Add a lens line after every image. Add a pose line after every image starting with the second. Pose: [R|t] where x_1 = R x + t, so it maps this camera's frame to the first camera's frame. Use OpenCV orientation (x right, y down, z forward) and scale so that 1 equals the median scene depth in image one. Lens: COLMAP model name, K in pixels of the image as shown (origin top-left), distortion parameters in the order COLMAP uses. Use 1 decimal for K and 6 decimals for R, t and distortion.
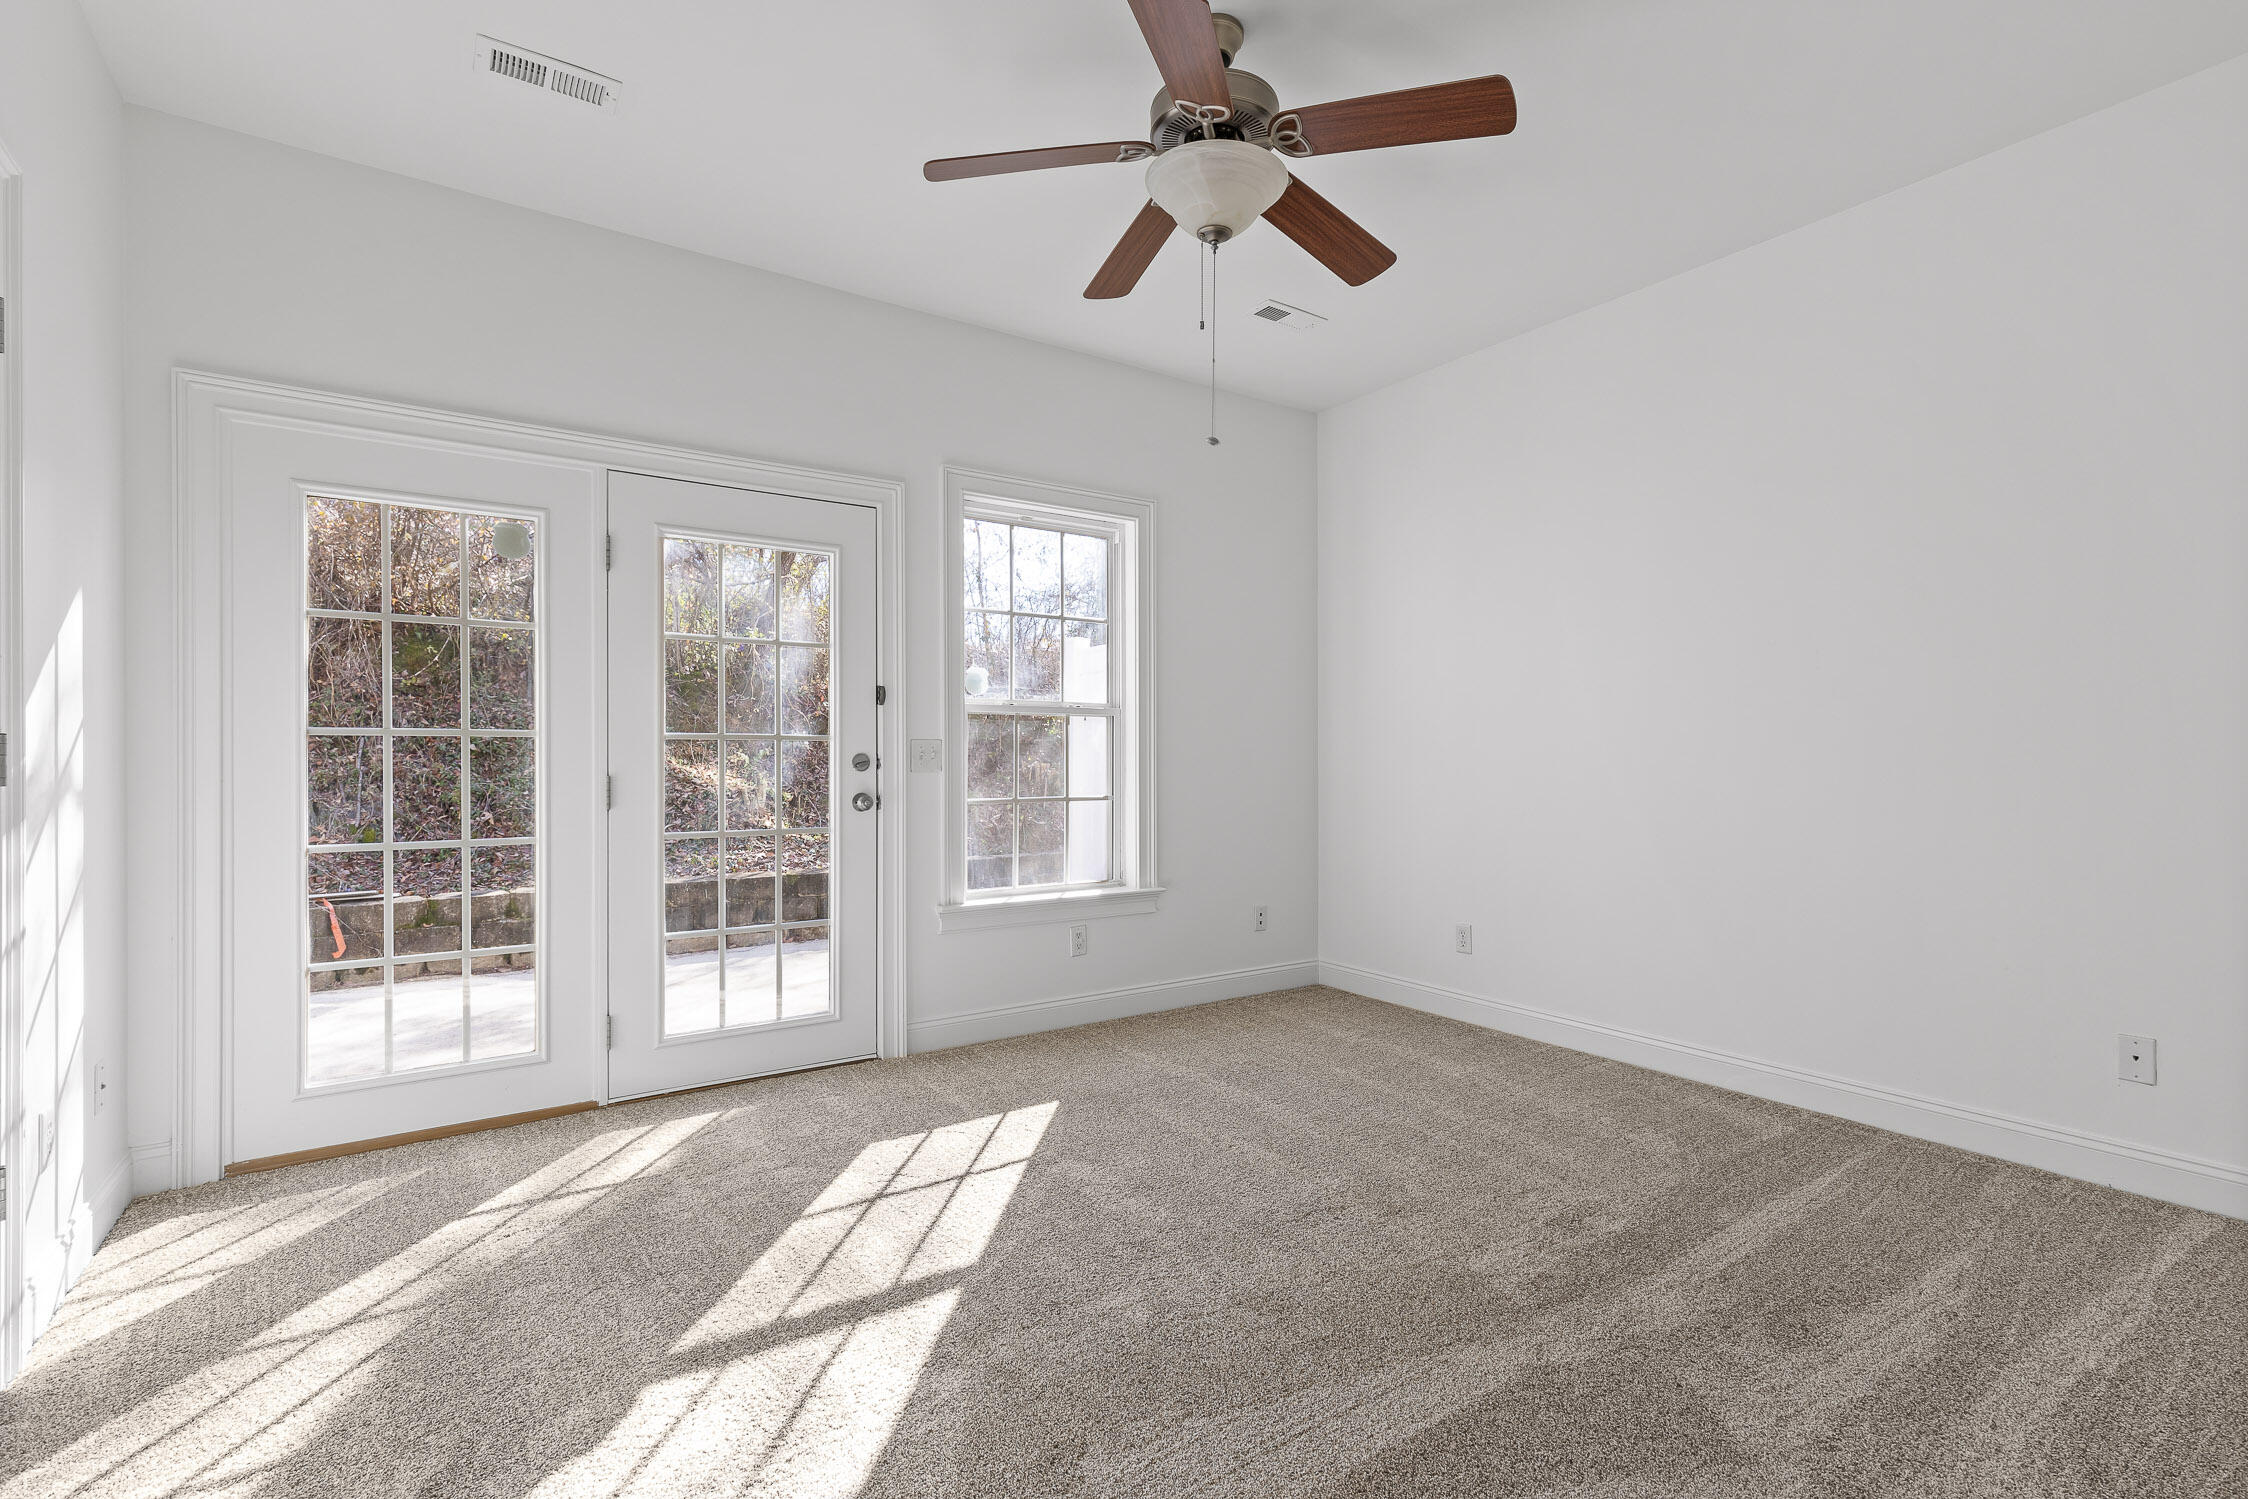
lens RADIAL K [[1029.9, 0, 1124.0], [0, 1029.9, 749.5], [0, 0, 1]] dist [-0.000270, -0.000022]
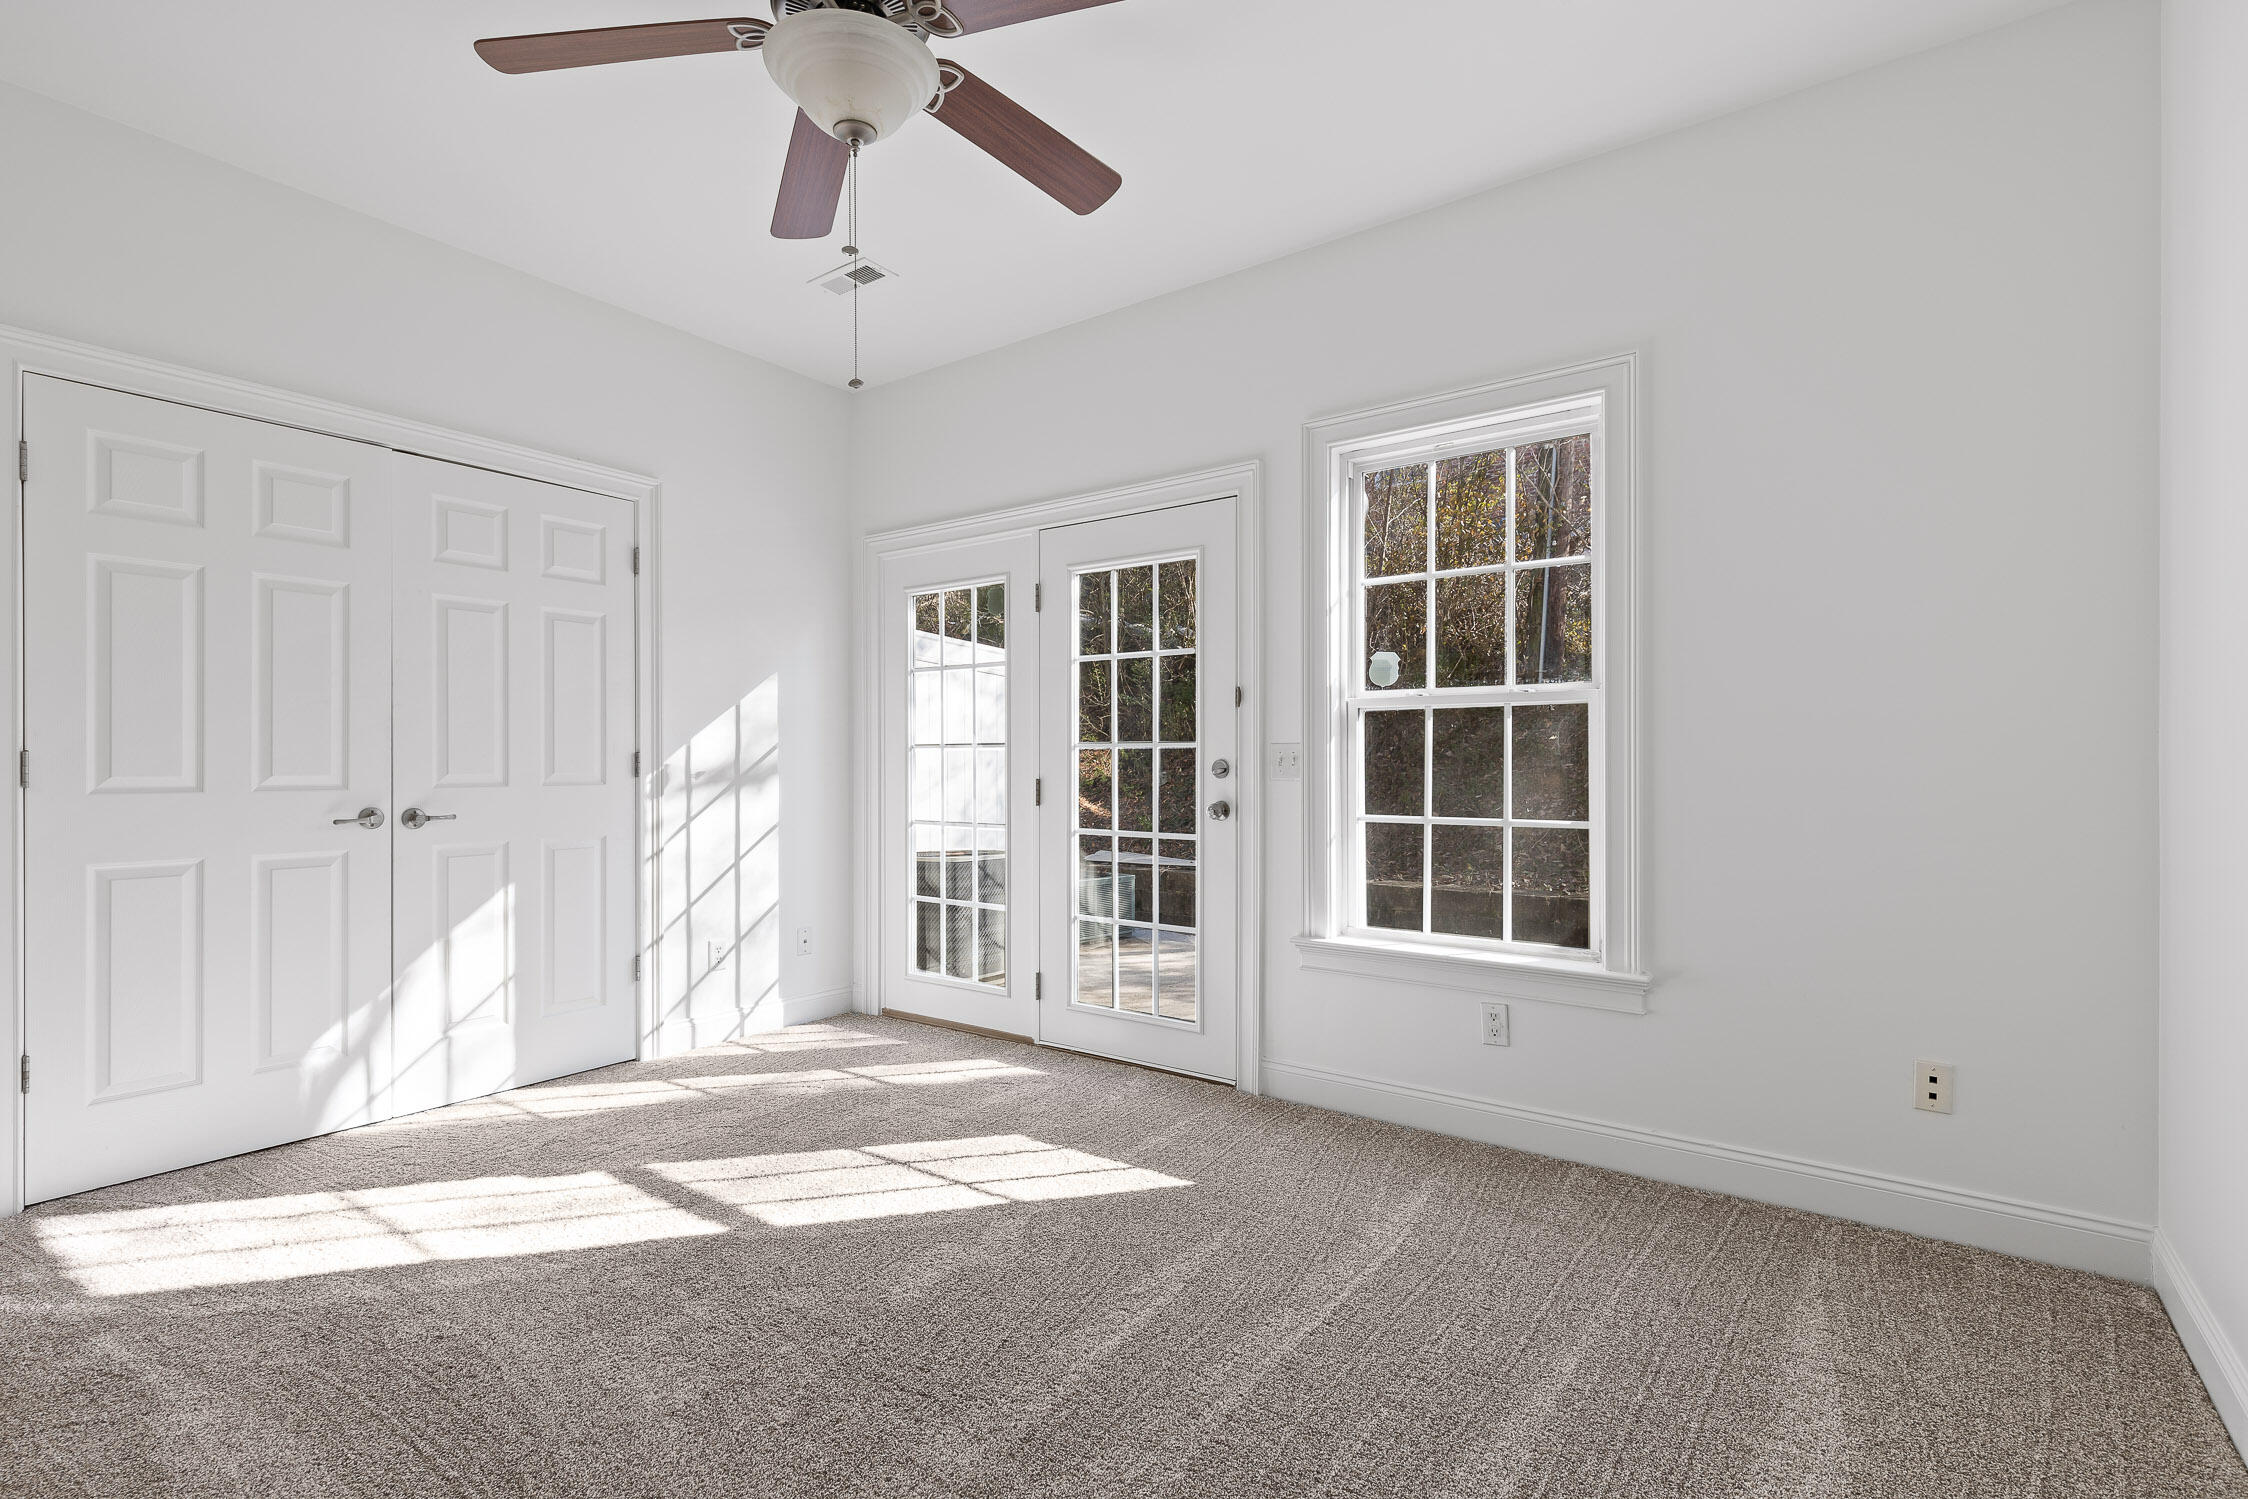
lens RADIAL K [[1037.0, 0, 1129.4], [0, 1037.0, 762.9], [0, 0, 1]] dist [0.011142, -0.000413]
pose [[0.334727, -0.001114, -0.942314, 0.797520], [0.004218, 0.999991, 0.000316, 0.008286], [0.942306, -0.004081, 0.334729, 0.774375]]
